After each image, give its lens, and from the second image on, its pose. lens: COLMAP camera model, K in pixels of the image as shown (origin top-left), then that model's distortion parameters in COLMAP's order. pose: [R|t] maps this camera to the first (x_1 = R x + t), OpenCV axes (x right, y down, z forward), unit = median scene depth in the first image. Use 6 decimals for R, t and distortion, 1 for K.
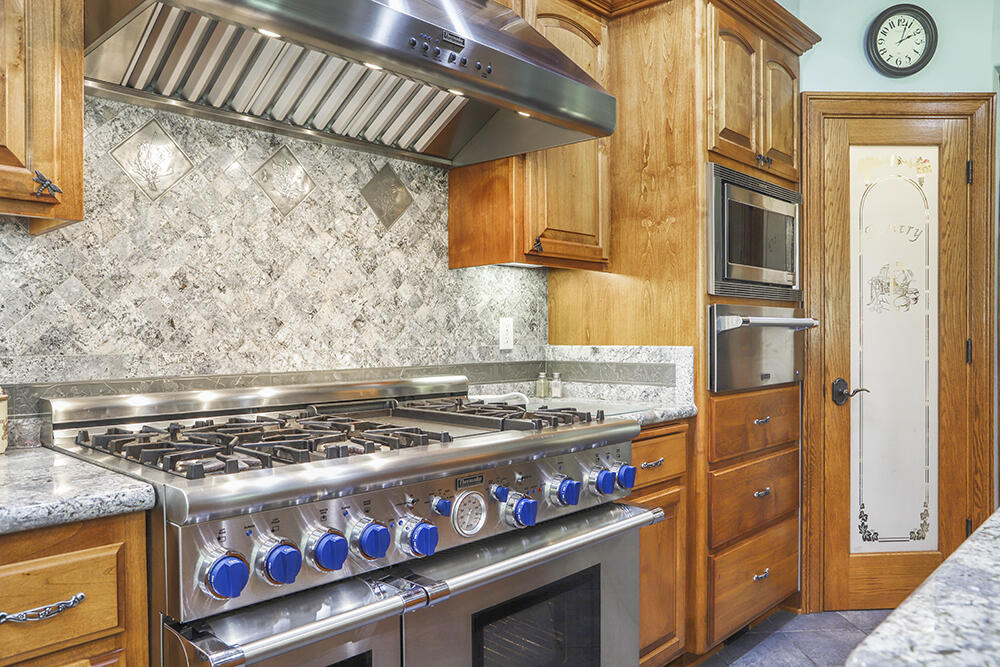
lens RADIAL K [[753.3, 0, 500.2], [0, 753.3, 334.7], [0, 0, 1]] dist [-0.033830, -0.000848]
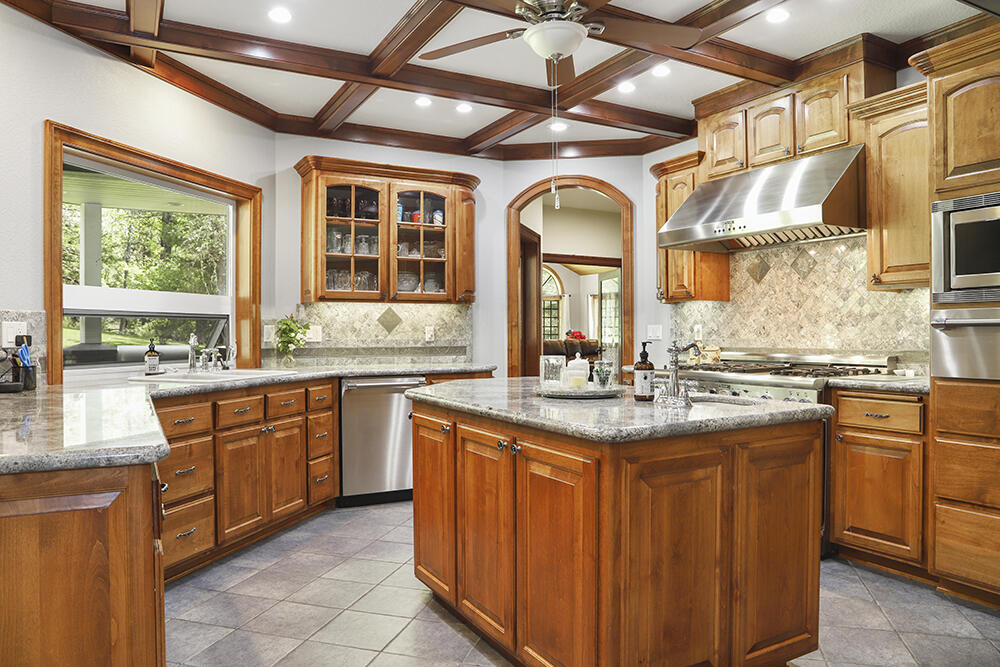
lens RADIAL K [[685.1, 0, 501.1], [0, 685.1, 334.9], [0, 0, 1]] dist [-0.102439, 0.040255]
pose [[-0.309316, 0.008593, -0.950920, 1.926753], [0.006496, 0.999955, 0.006923, -0.011432], [0.950937, -0.004036, -0.309358, 0.749191]]
